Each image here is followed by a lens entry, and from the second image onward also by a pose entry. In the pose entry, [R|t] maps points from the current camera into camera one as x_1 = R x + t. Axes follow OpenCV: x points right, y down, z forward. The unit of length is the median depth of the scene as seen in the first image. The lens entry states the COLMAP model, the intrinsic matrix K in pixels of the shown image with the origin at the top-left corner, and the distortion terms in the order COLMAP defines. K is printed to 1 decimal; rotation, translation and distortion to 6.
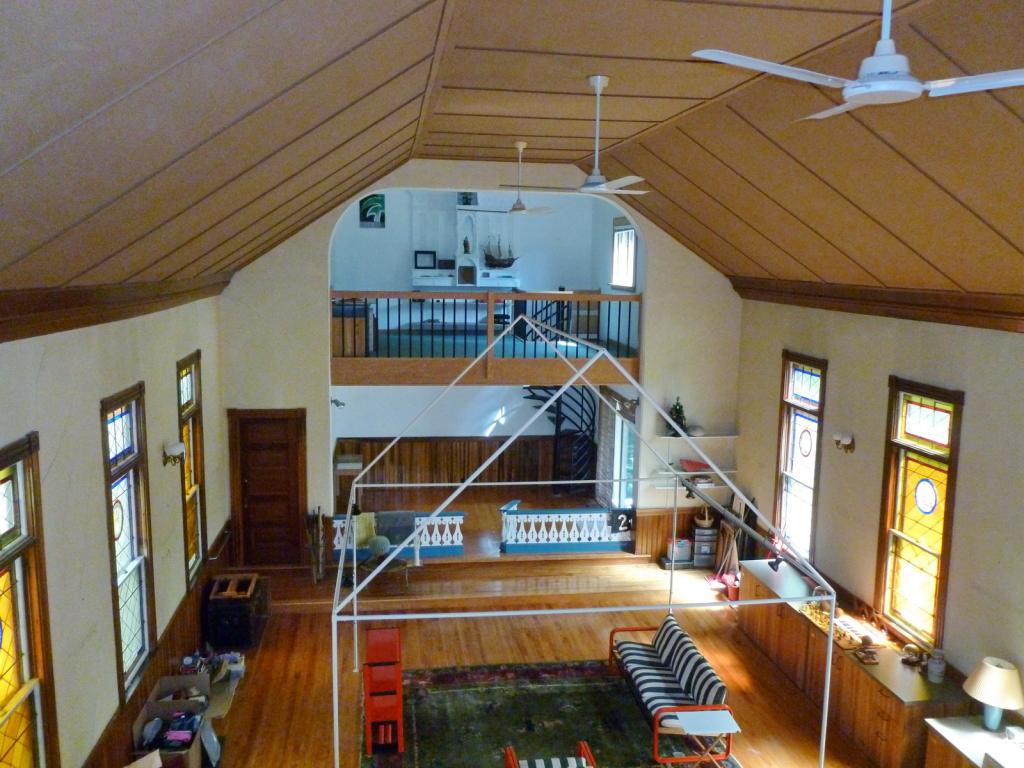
lens RADIAL K [[868.8, 0, 512.0], [0, 868.8, 384.0], [0, 0, 1]] dist [-0.036159, 0.004392]
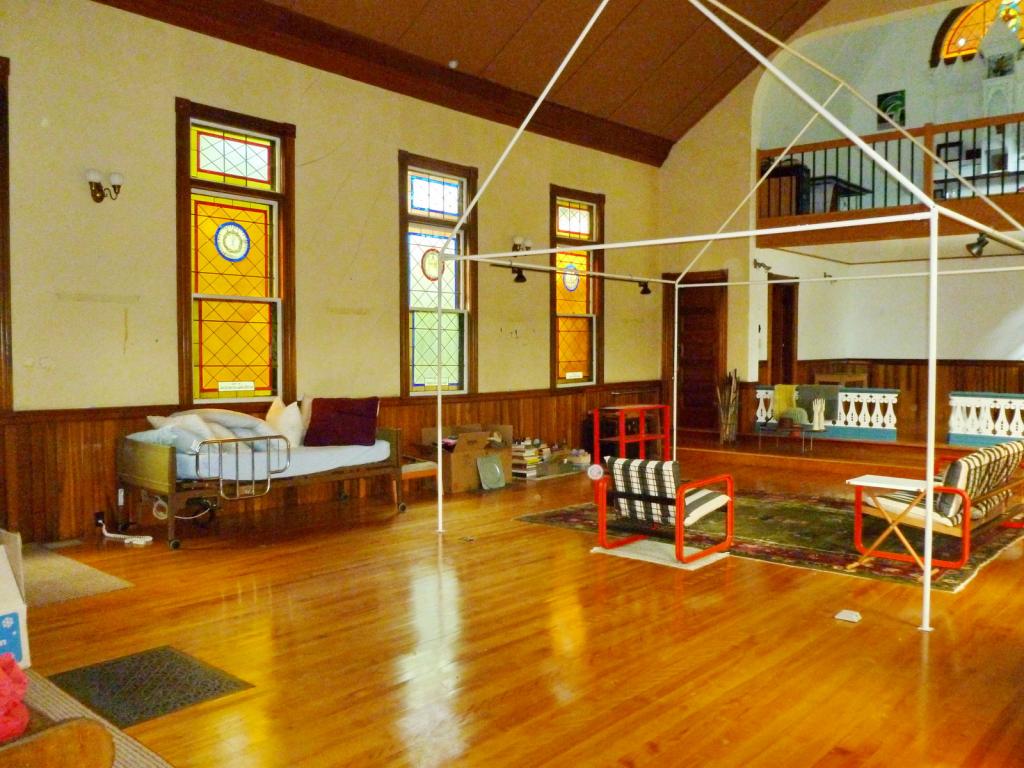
lens RADIAL K [[868.8, 0, 512.0], [0, 868.8, 384.0], [0, 0, 1]] dist [-0.036159, 0.004392]
pose [[0.647112, 0.015070, -0.762246, 0.370231], [-0.099188, 0.992971, -0.064575, 0.250432], [0.755915, 0.117393, 0.644059, 0.175468]]
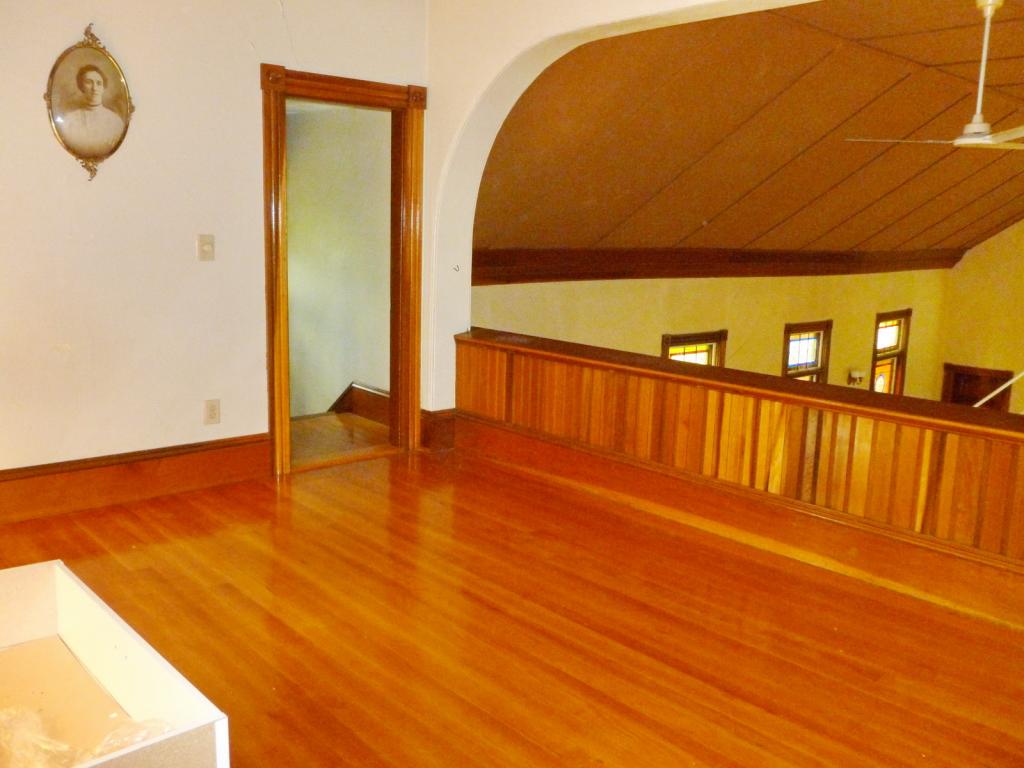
lens RADIAL K [[868.8, 0, 512.0], [0, 868.8, 384.0], [0, 0, 1]] dist [-0.036159, 0.004392]
pose [[0.561255, 0.144801, -0.814877, 0.313632], [-0.127756, 0.987933, 0.087559, 0.029531], [0.817723, 0.054962, 0.572982, -0.182071]]
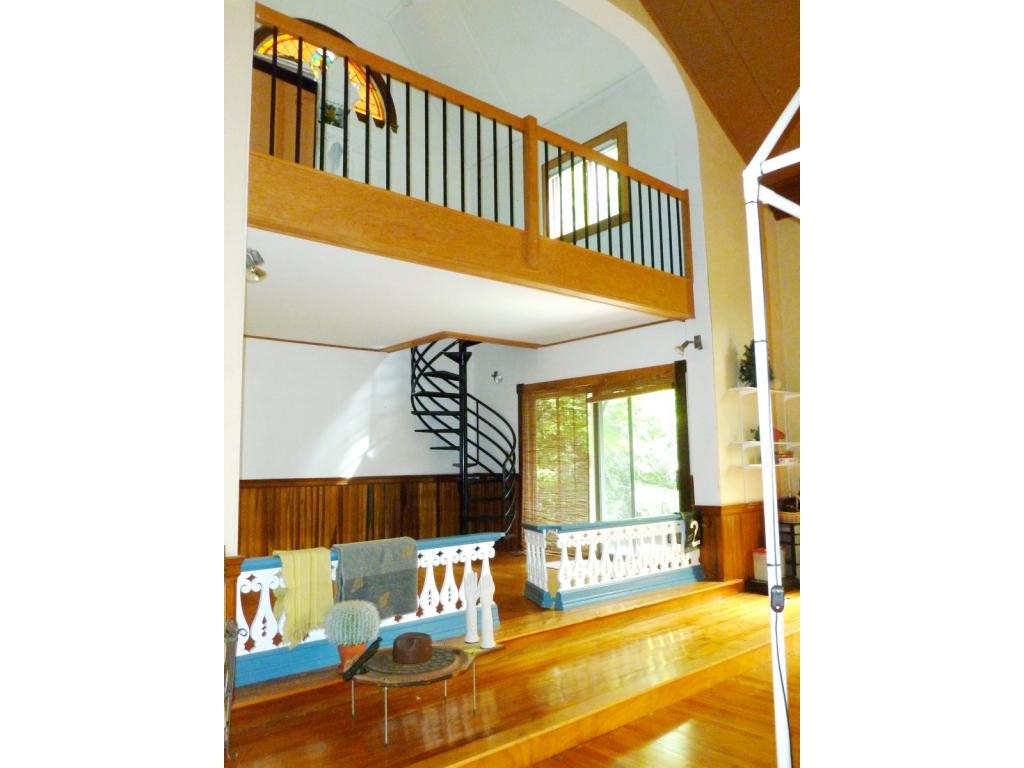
lens RADIAL K [[652.4, 0, 512.8], [0, 652.4, 387.6], [0, 0, 1]] dist [-0.032536, 0.001728]
pose [[0.846545, 0.029659, 0.531490, -0.262208], [0.103865, 0.970053, -0.219566, 0.160123], [-0.522085, 0.241075, 0.818114, 0.718943]]
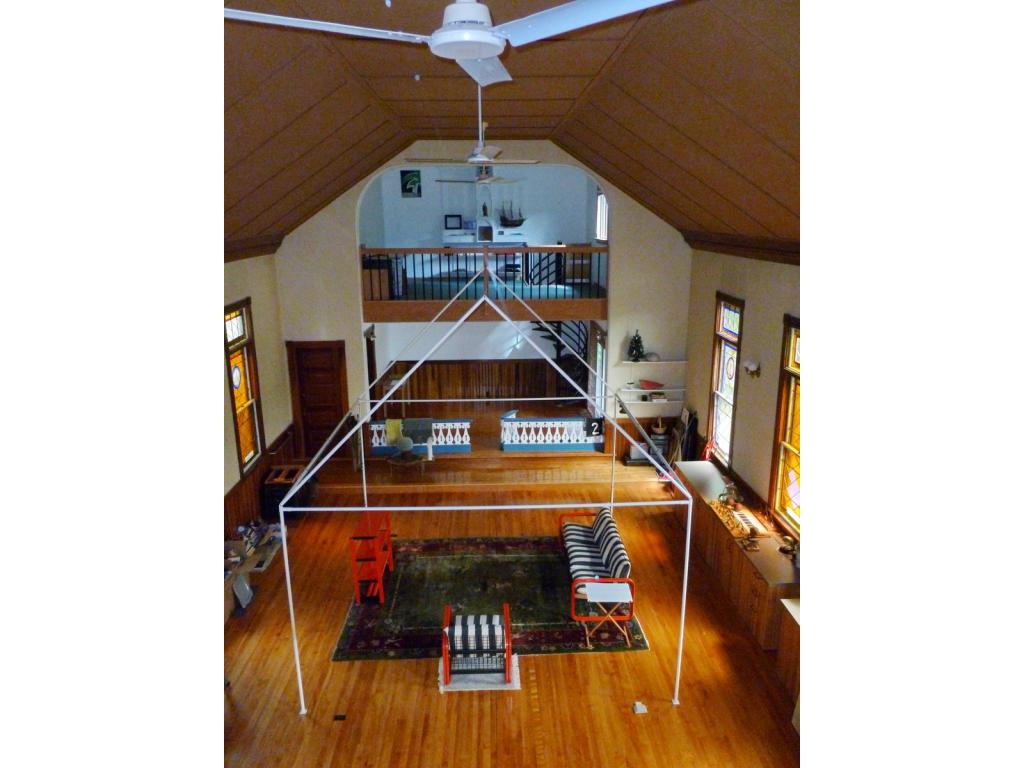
lens RADIAL K [[652.4, 0, 512.8], [0, 652.4, 387.6], [0, 0, 1]] dist [-0.032536, 0.001728]
pose [[0.994003, 0.005327, -0.109223, 0.122287], [0.006687, 0.993982, 0.109340, -0.006731], [0.109148, -0.109415, 0.987985, 0.050456]]
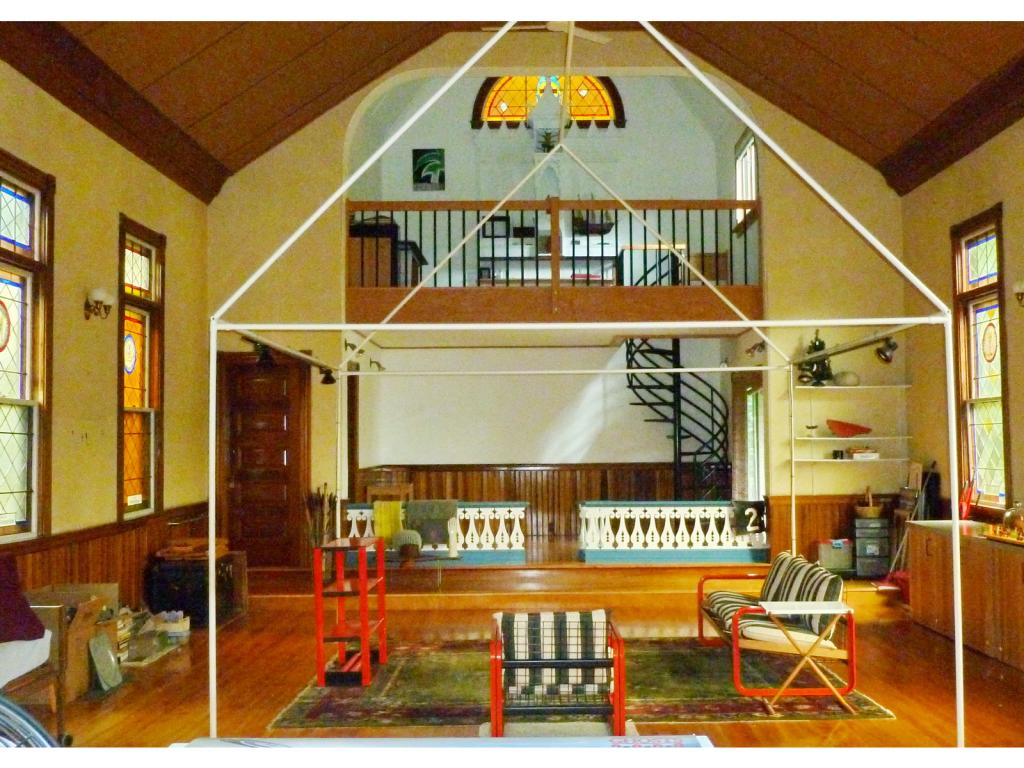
lens RADIAL K [[1147.8, 0, 533.9], [0, 1147.8, 380.5], [0, 0, 1]] dist [-0.035978, 0.008633]
pose [[0.989095, -0.034306, -0.143228, 0.098549], [0.005237, 0.980070, -0.198581, 0.254305], [0.147186, 0.195665, 0.969563, 0.058403]]
